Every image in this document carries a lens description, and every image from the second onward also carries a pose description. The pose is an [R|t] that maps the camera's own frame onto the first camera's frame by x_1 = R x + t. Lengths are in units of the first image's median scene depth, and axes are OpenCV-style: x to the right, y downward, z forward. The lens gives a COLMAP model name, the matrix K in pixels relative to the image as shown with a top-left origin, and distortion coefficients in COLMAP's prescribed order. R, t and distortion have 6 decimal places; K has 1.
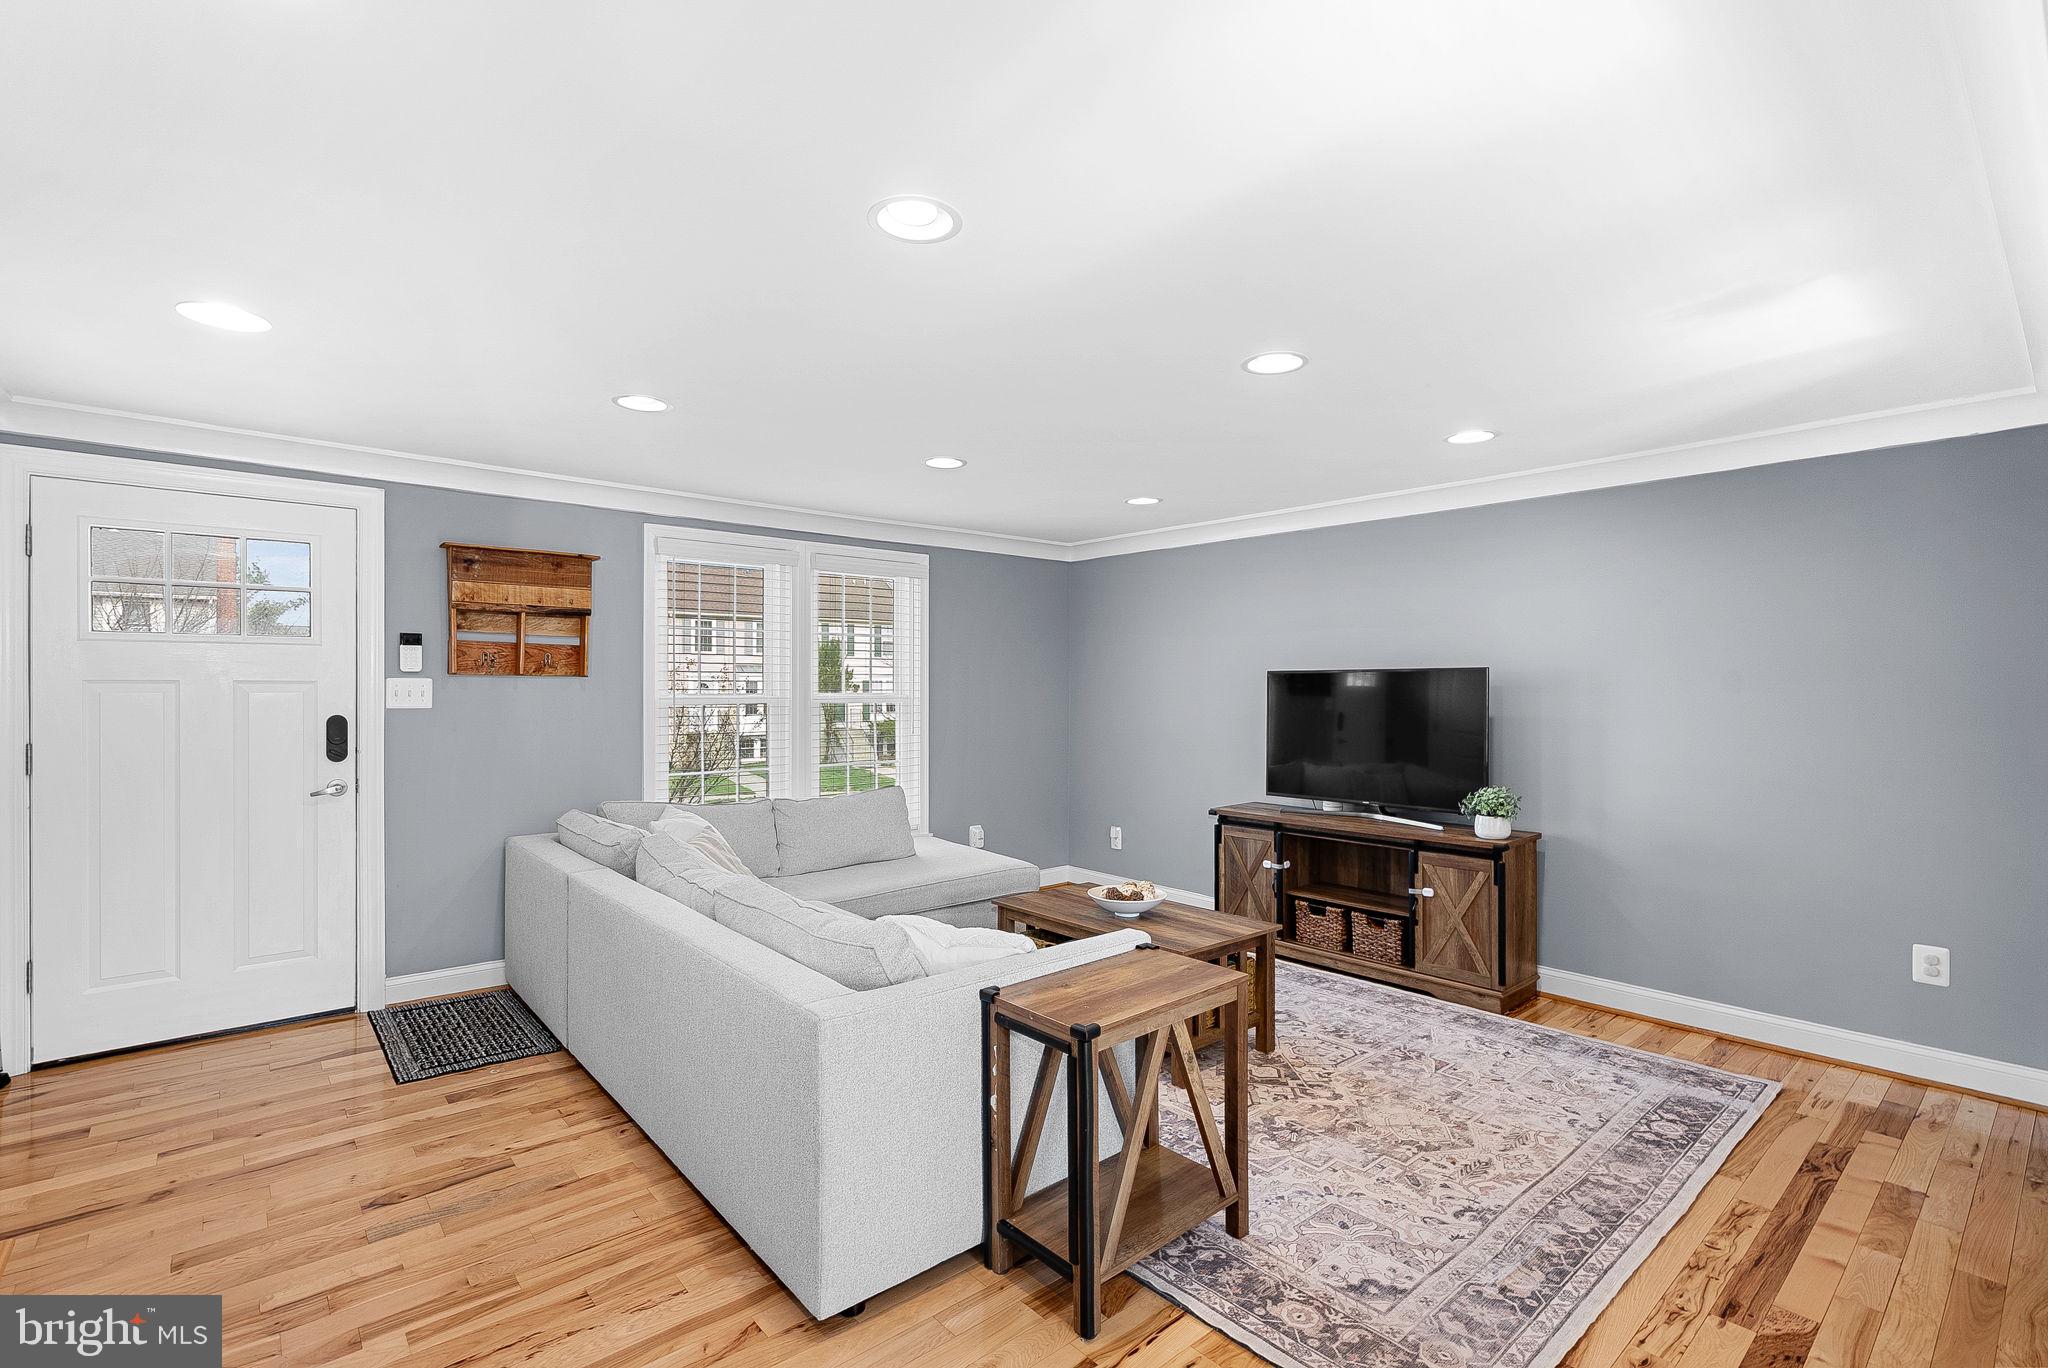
lens RADIAL K [[945.6, 0, 1031.4], [0, 945.6, 682.4], [0, 0, 1]] dist [-0.003989, 0.005414]
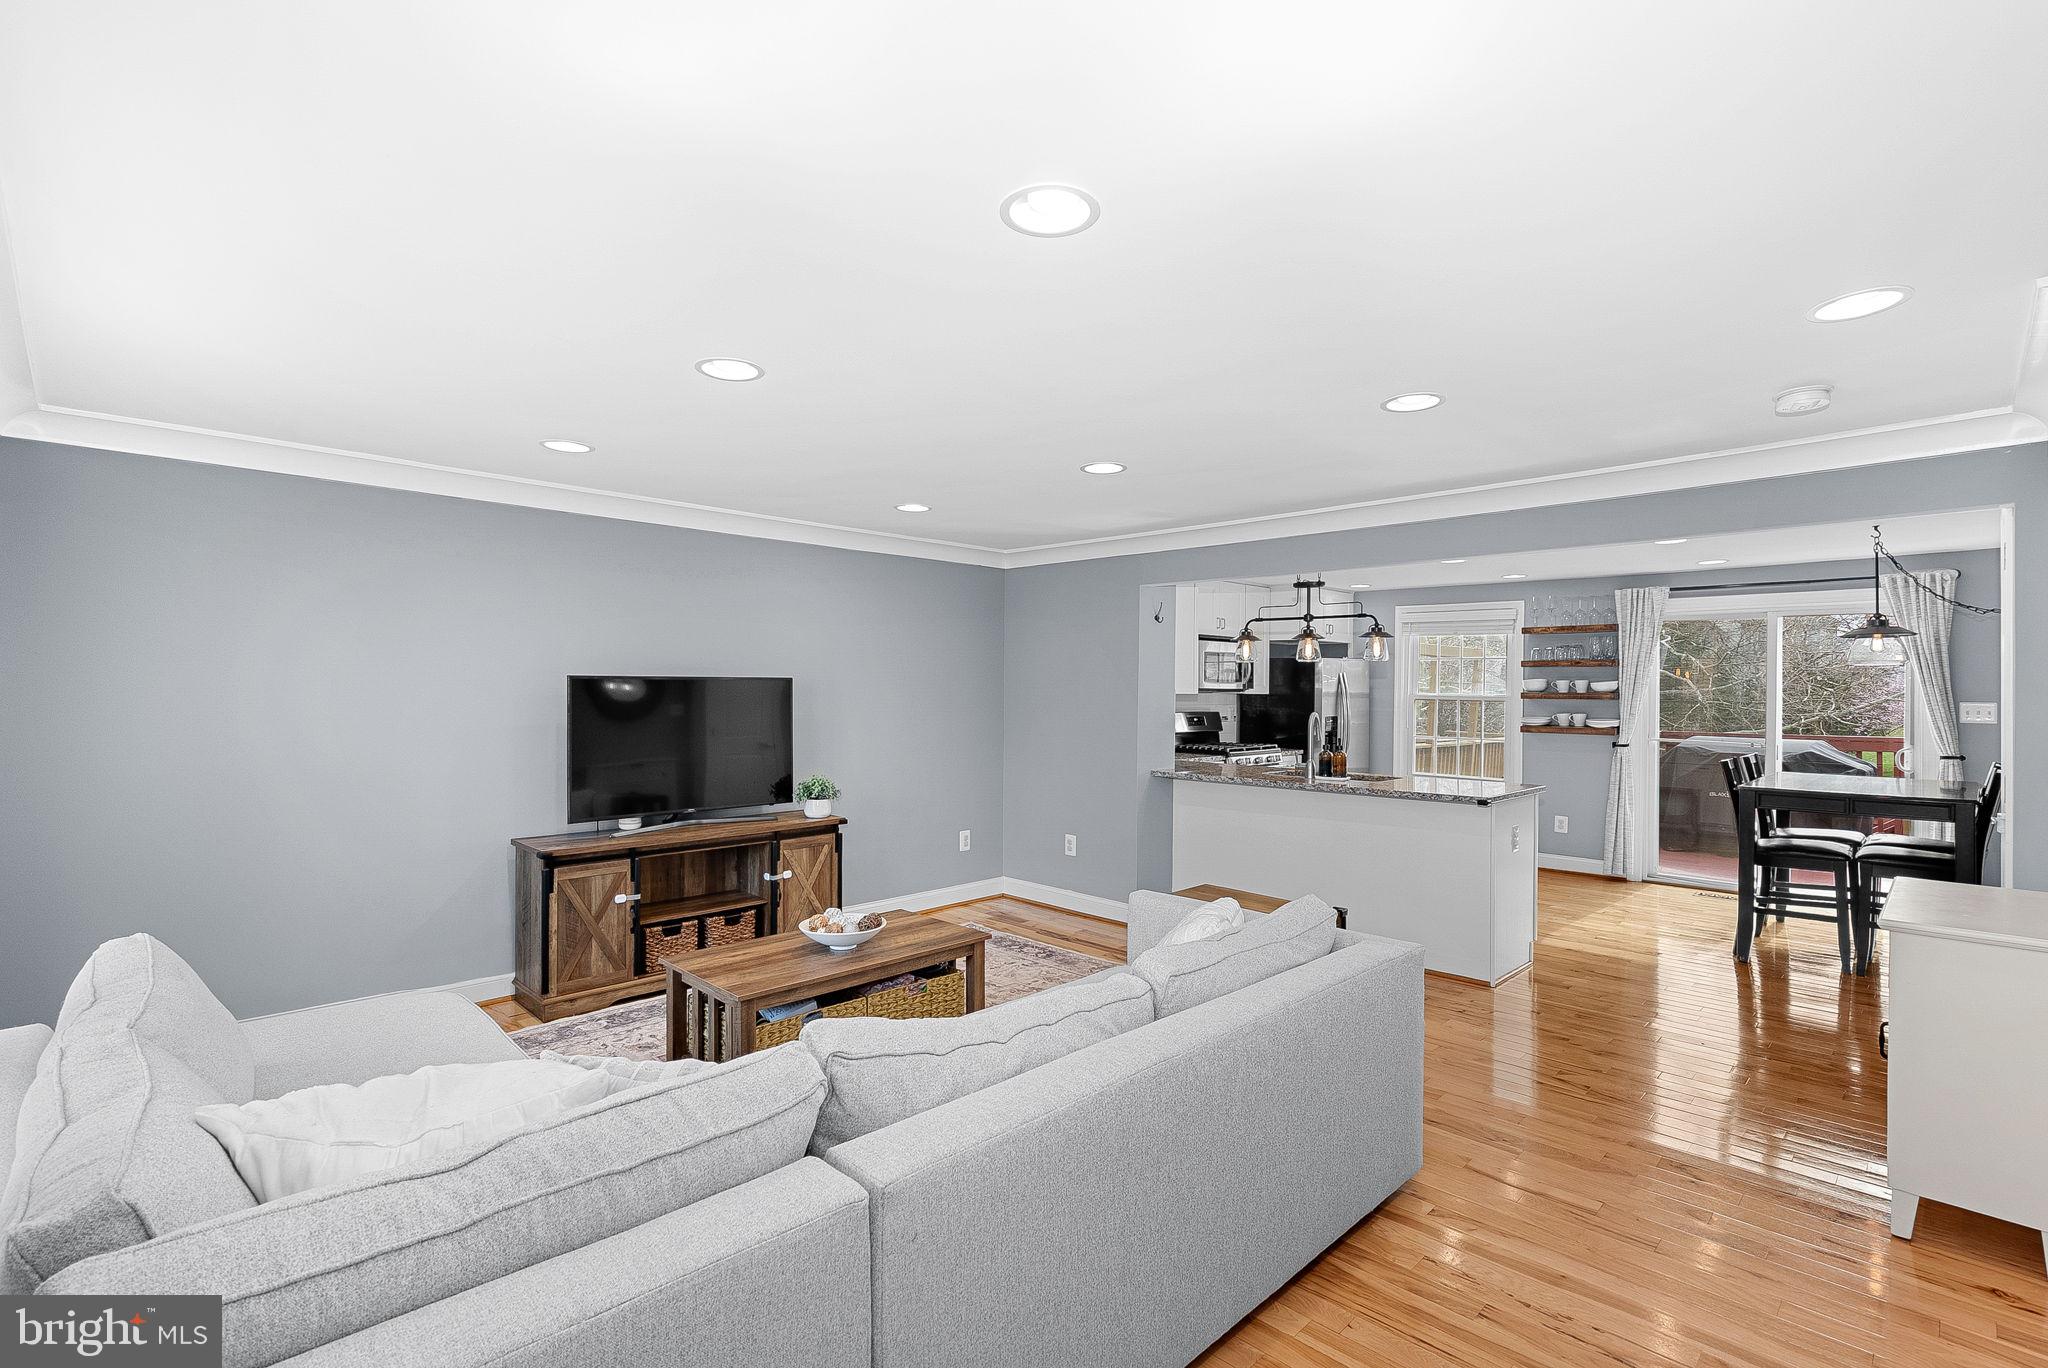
lens RADIAL K [[932.2, 0, 1024.0], [0, 932.2, 684.0], [0, 0, 1]] dist [0.001248, 0.000596]
pose [[-0.064220, 0.005360, 0.997921, -0.738625], [-0.010701, 0.999924, -0.006059, -0.004752], [-0.997878, -0.011068, -0.064158, 0.801940]]
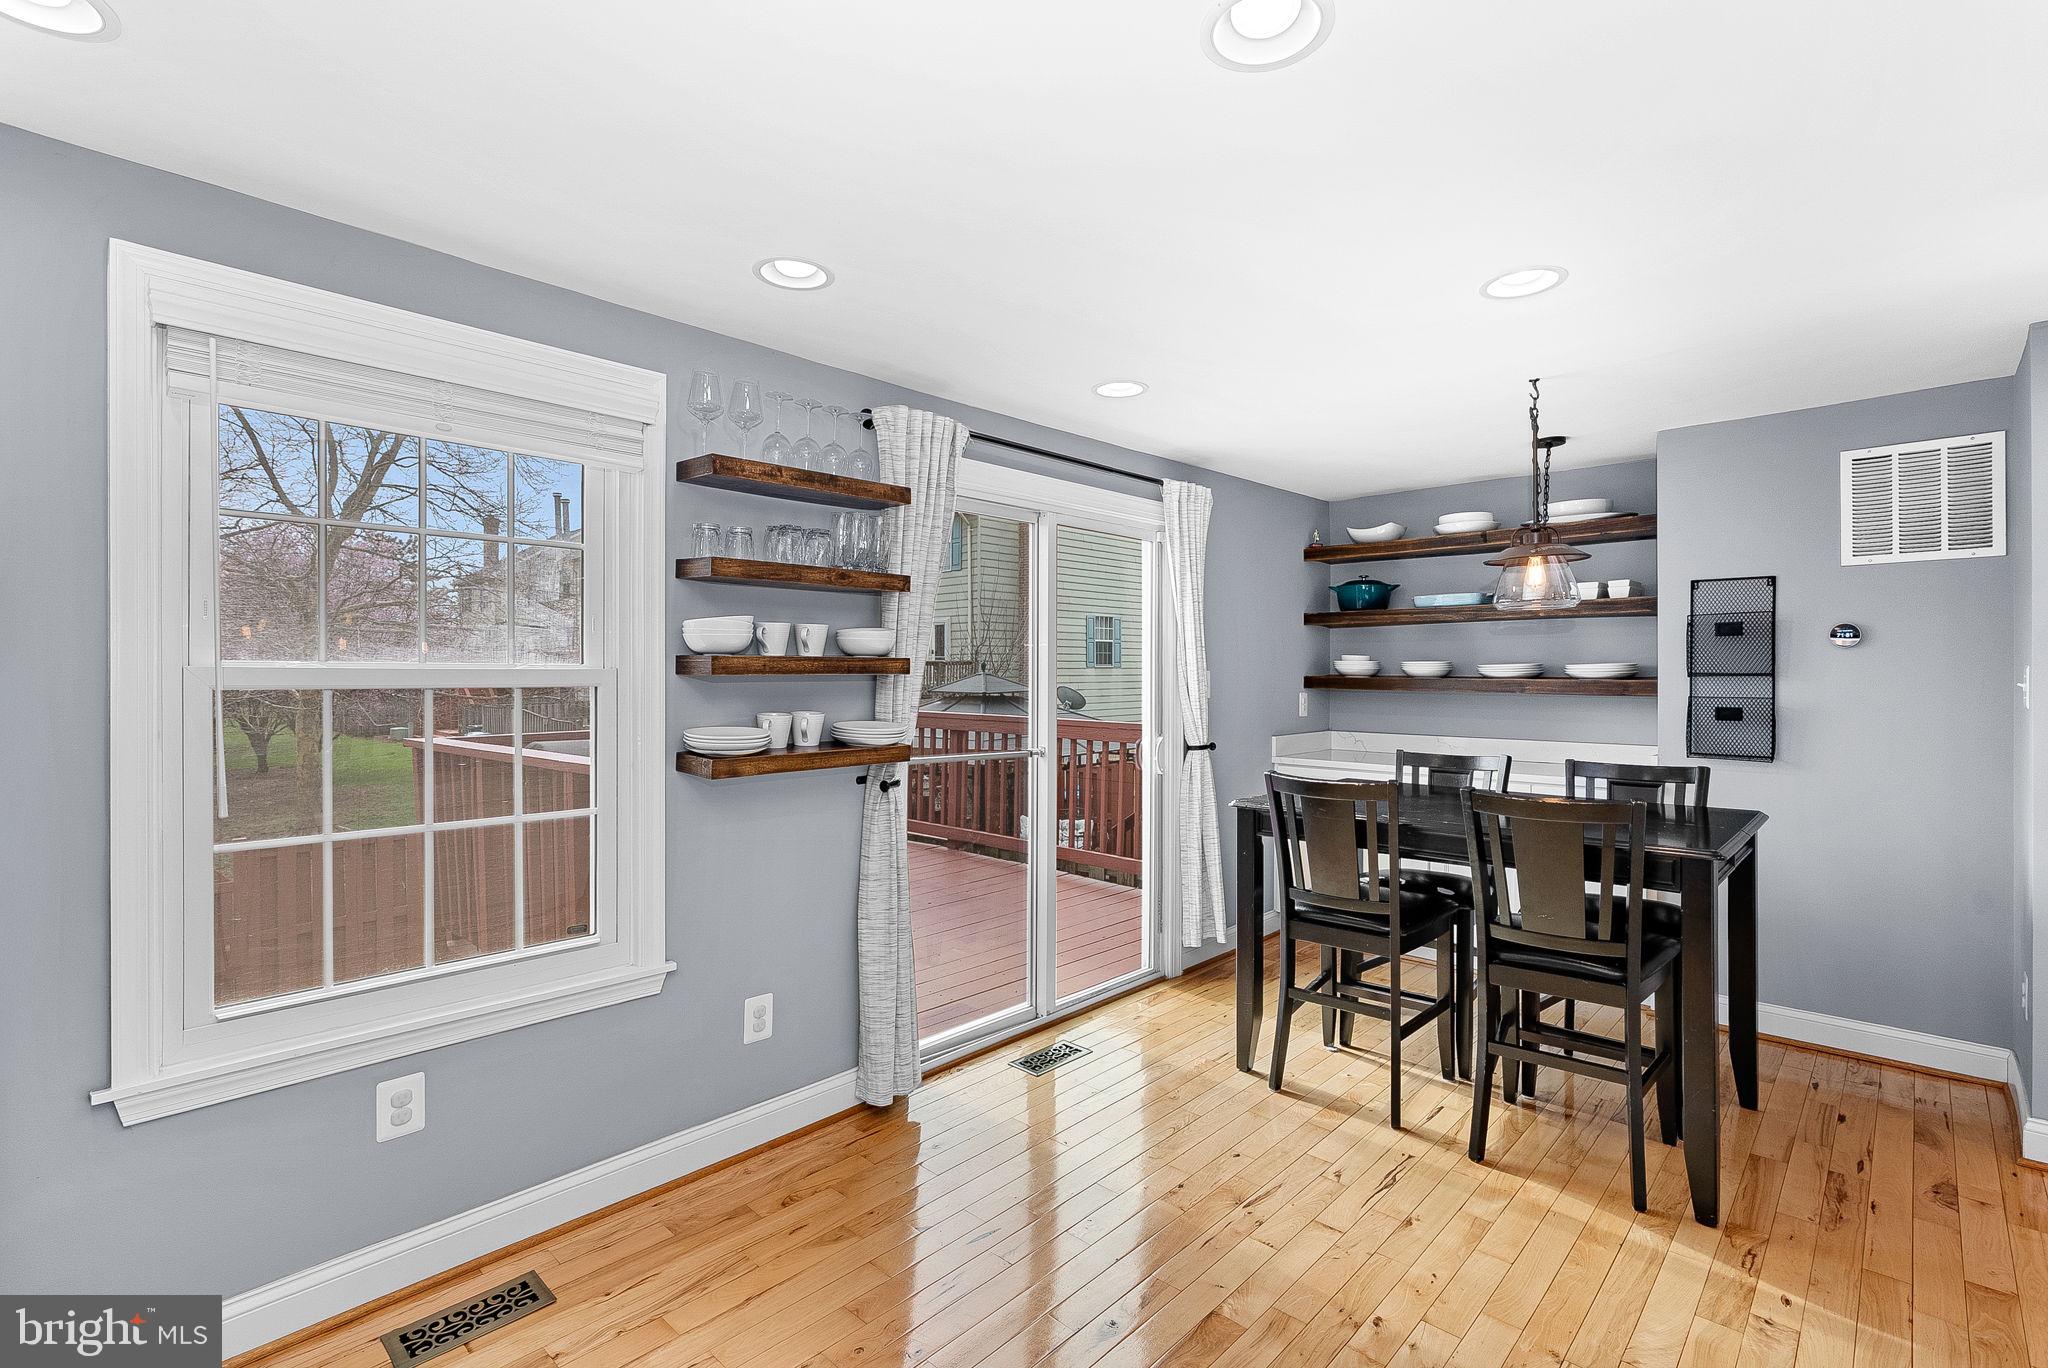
lens RADIAL K [[965.4, 0, 1024.8], [0, 965.4, 663.3], [0, 0, 1]] dist [-0.004513, 0.000363]
pose [[-0.996114, 0.000194, -0.088069, 0.861913], [0.001146, 0.999941, -0.010761, 0.002603], [0.088062, -0.010820, -0.996056, 0.338482]]
